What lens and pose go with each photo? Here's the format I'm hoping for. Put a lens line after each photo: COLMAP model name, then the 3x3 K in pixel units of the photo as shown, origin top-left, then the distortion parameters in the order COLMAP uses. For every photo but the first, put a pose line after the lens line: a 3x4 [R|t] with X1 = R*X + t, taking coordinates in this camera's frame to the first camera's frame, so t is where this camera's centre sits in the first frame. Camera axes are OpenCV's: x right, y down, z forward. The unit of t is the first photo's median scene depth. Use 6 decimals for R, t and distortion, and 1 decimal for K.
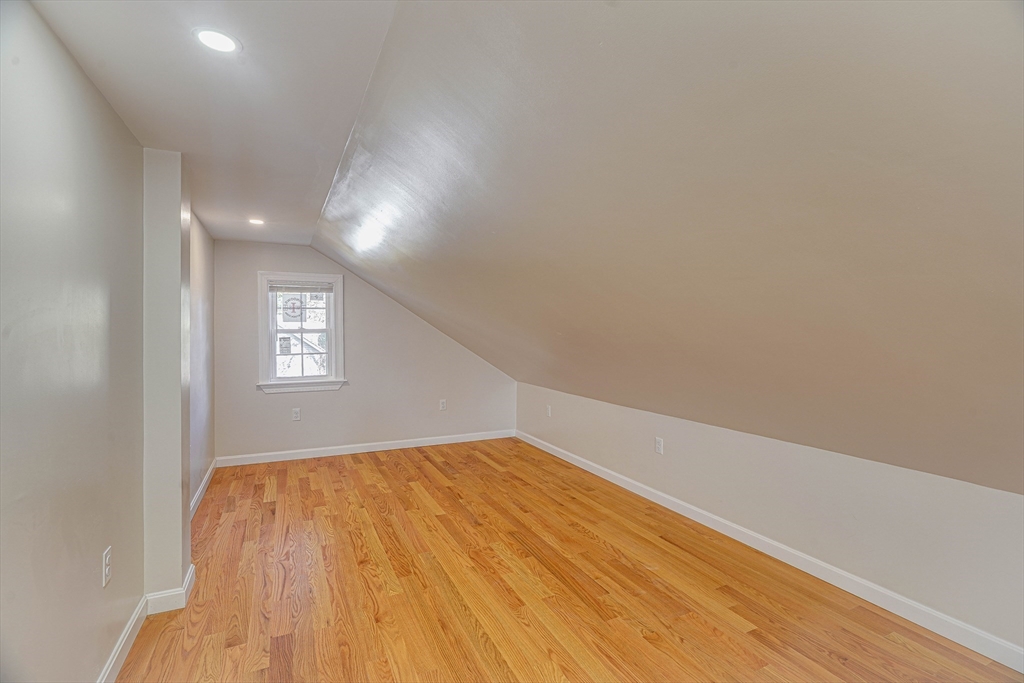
lens RADIAL K [[475.1, 0, 508.8], [0, 475.1, 335.0], [0, 0, 1]] dist [-0.002726, 0.000790]
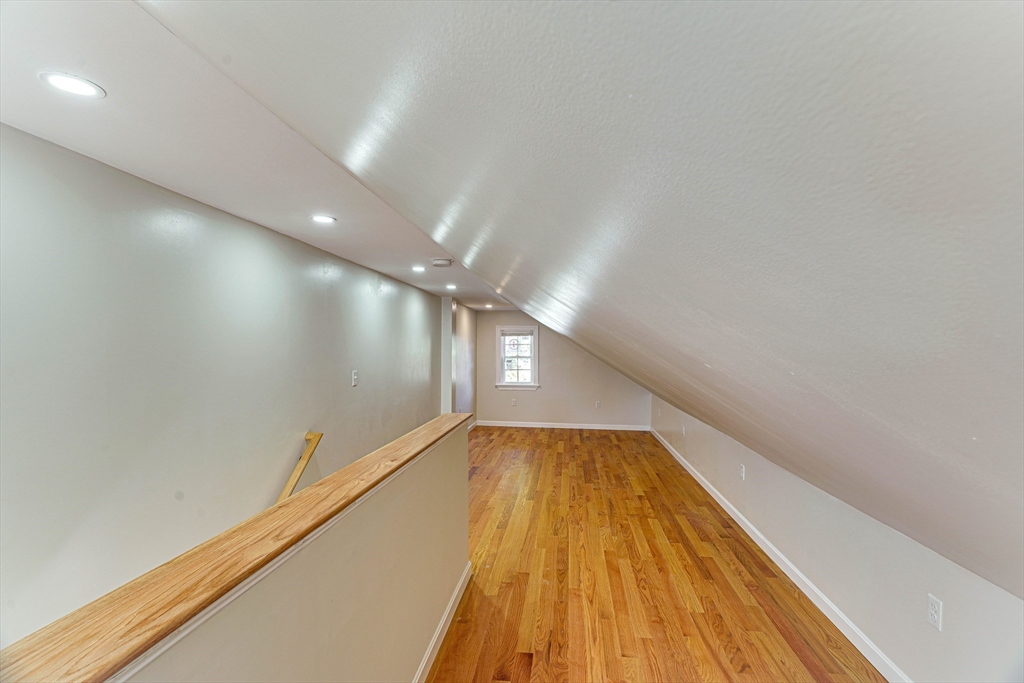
lens RADIAL K [[475.1, 0, 508.8], [0, 475.1, 335.0], [0, 0, 1]] dist [-0.002726, 0.000790]
pose [[0.843152, -0.008739, -0.537604, 0.801765], [-0.011440, 0.999350, -0.034185, -0.046677], [0.537554, 0.034973, 0.842504, -0.869882]]
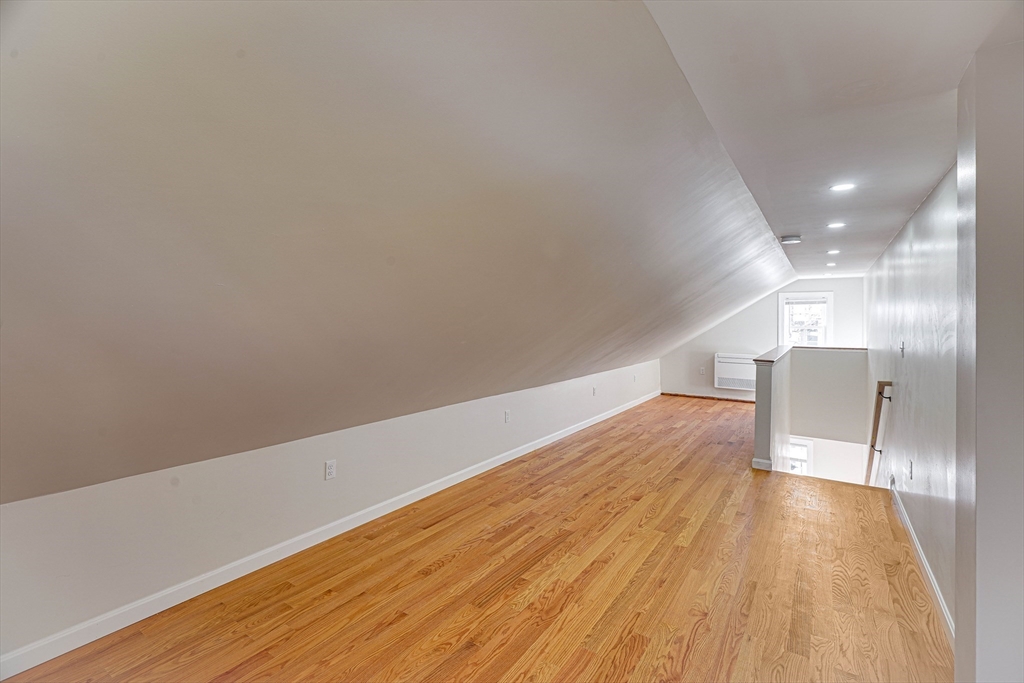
lens RADIAL K [[475.1, 0, 508.8], [0, 475.1, 335.0], [0, 0, 1]] dist [-0.002726, 0.000790]
pose [[-0.510323, -0.036490, 0.859208, -0.646806], [-0.004599, 0.999201, 0.039704, -0.052345], [-0.859970, 0.016310, -0.510083, 1.305327]]
